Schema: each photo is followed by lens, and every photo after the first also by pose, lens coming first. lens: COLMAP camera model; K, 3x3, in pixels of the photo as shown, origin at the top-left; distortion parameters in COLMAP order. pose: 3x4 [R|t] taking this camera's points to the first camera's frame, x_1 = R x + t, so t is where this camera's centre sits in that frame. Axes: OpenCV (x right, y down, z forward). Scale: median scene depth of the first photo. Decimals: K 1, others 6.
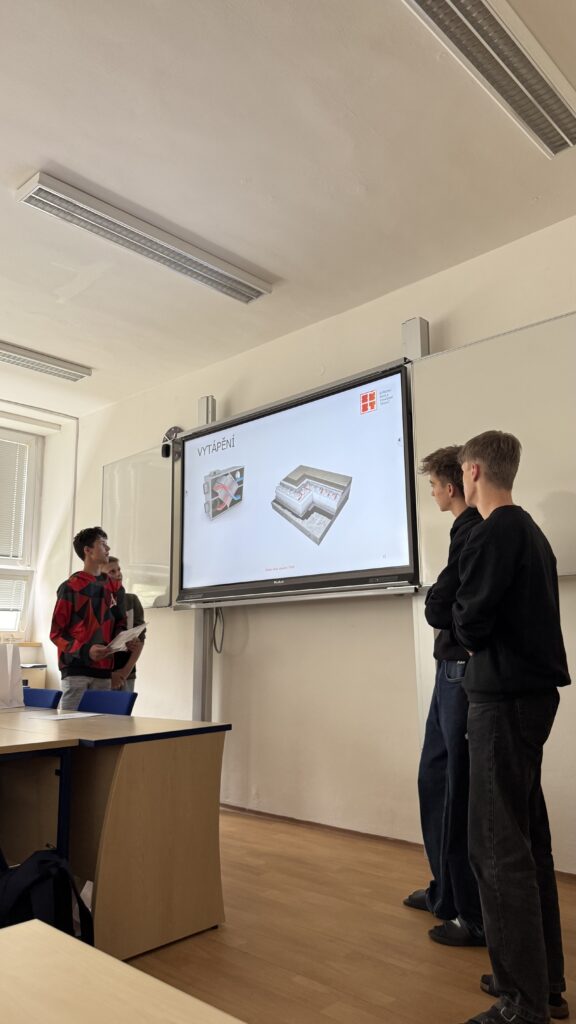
lens RADIAL K [[724.2, 0, 284.2], [0, 724.2, 501.9], [0, 0, 1]] dist [-0.000680, -0.052867]
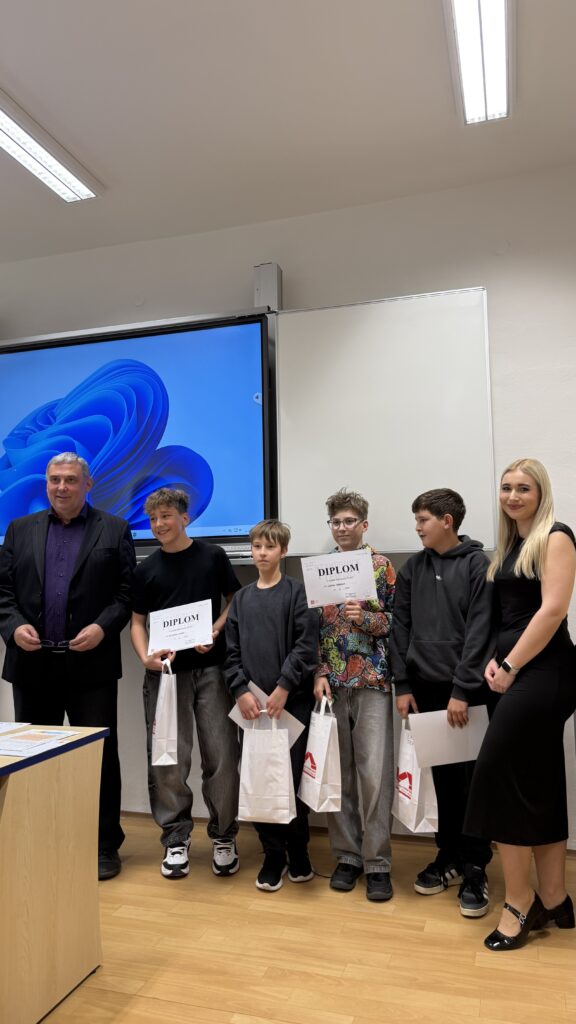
lens RADIAL K [[732.3, 0, 288.0], [0, 732.3, 512.0], [0, 0, 1]] dist [0.021344, -0.042274]
pose [[0.893955, 0.042041, 0.446181, -0.262489], [-0.084126, 0.993634, 0.074928, -0.017461], [-0.440191, -0.104518, 0.891801, 0.176700]]
